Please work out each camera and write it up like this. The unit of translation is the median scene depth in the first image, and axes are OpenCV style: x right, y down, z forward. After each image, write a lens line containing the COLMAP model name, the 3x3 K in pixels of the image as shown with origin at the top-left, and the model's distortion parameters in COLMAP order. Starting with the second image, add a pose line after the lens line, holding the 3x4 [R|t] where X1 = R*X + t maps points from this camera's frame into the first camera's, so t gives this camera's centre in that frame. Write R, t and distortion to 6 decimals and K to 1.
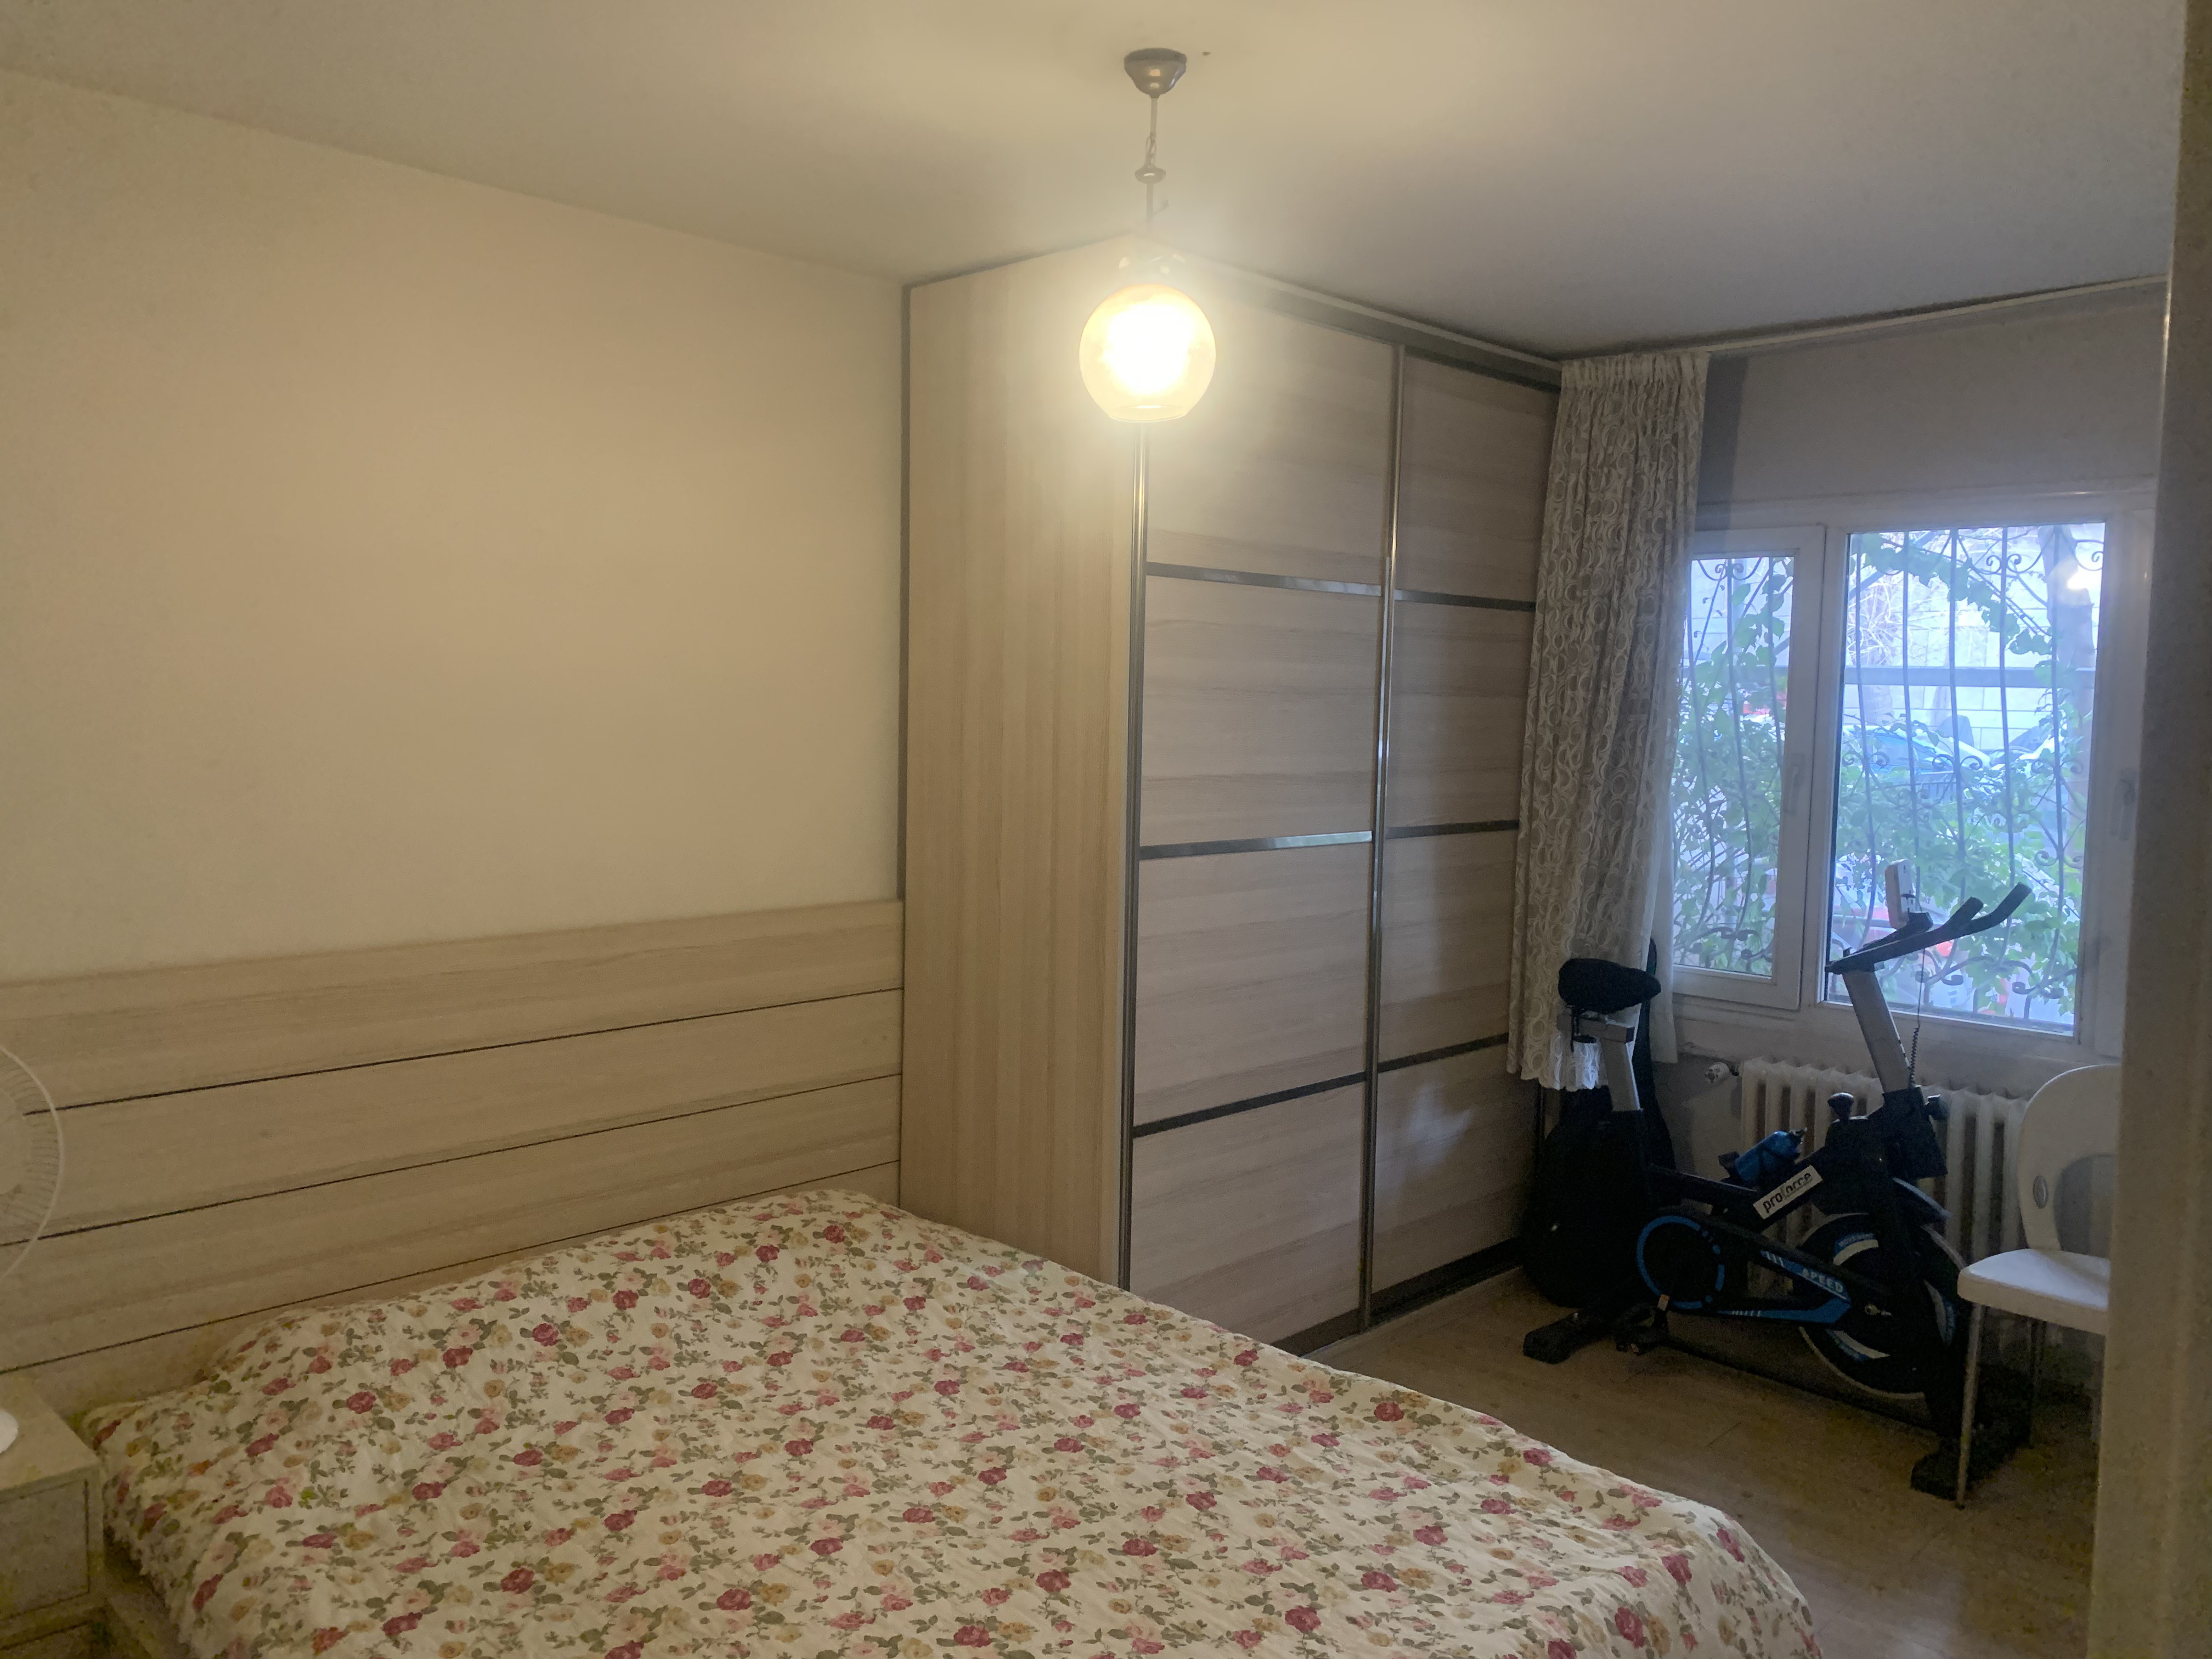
lens RADIAL K [[1667.3, 0, 1106.0], [0, 1667.3, 829.5], [0, 0, 1]] dist [0.056499, -0.001645]
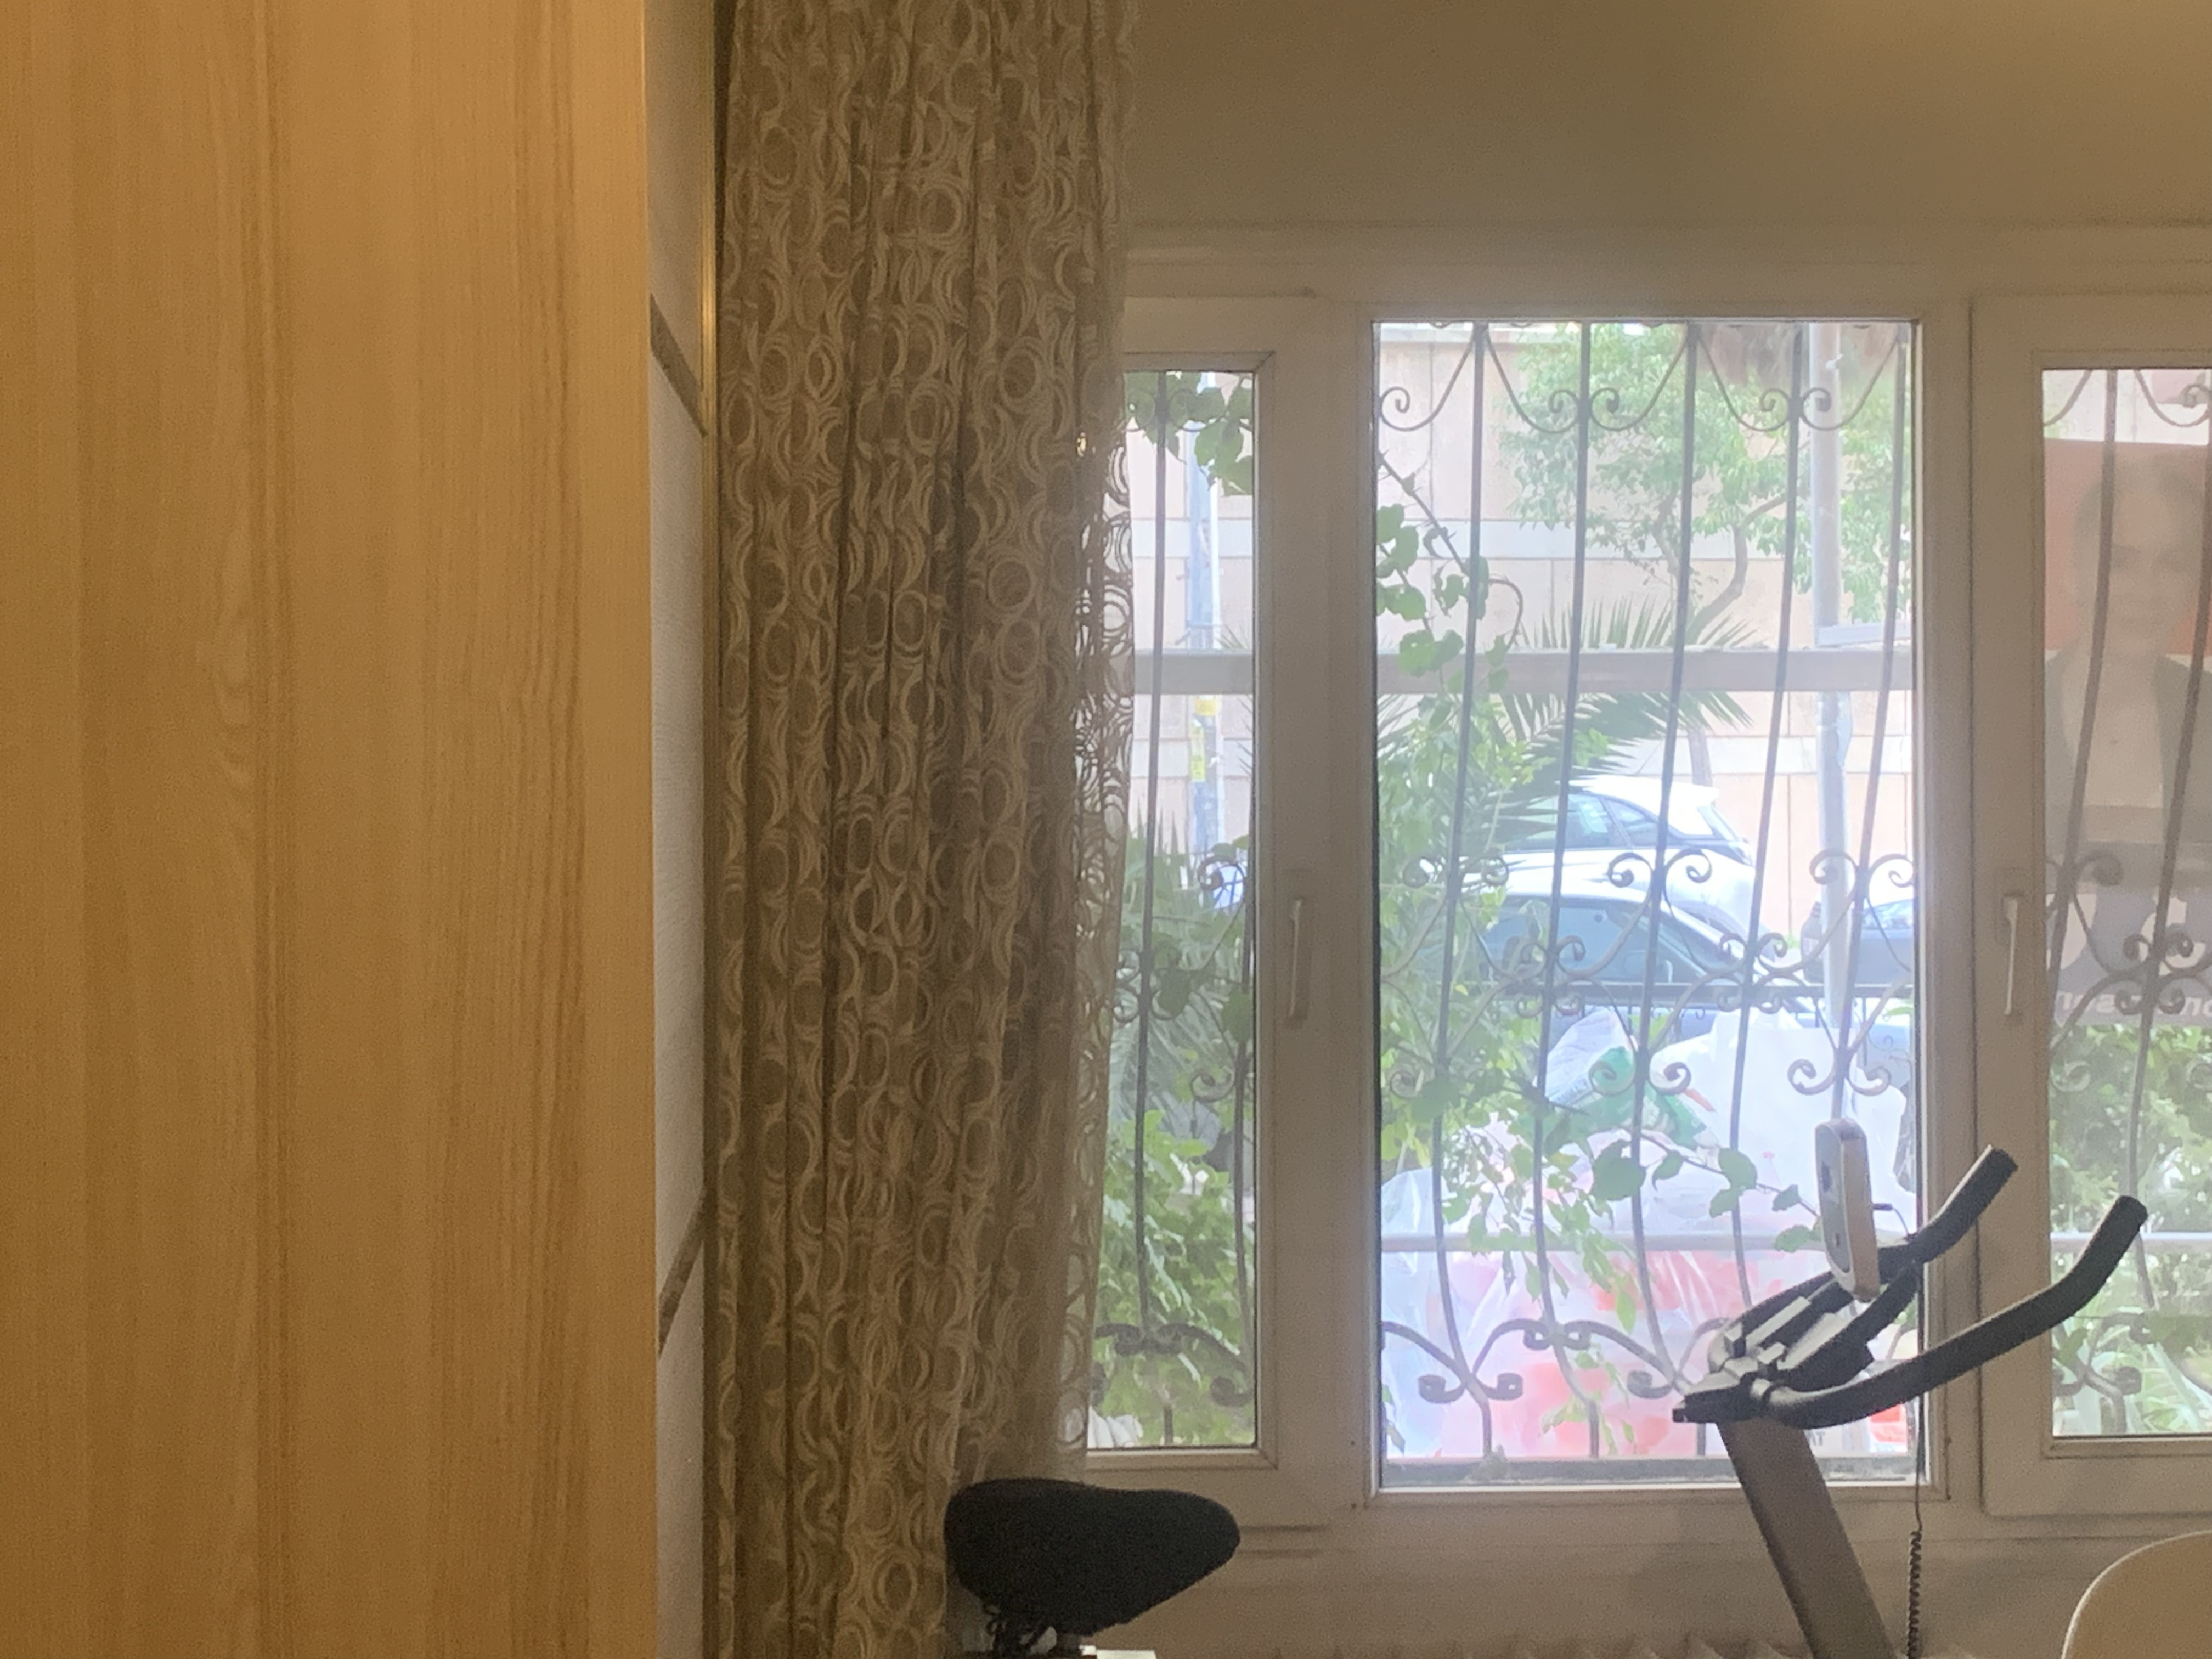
lens RADIAL K [[3813.1, 0, 1106.0], [0, 3813.1, 829.5], [0, 0, 1]] dist [0.013511, 0.028399]
pose [[0.636082, -0.043049, 0.770420, -0.311557], [0.082626, 0.996502, -0.012536, -0.047178], [-0.767185, 0.071631, 0.637414, 0.463823]]
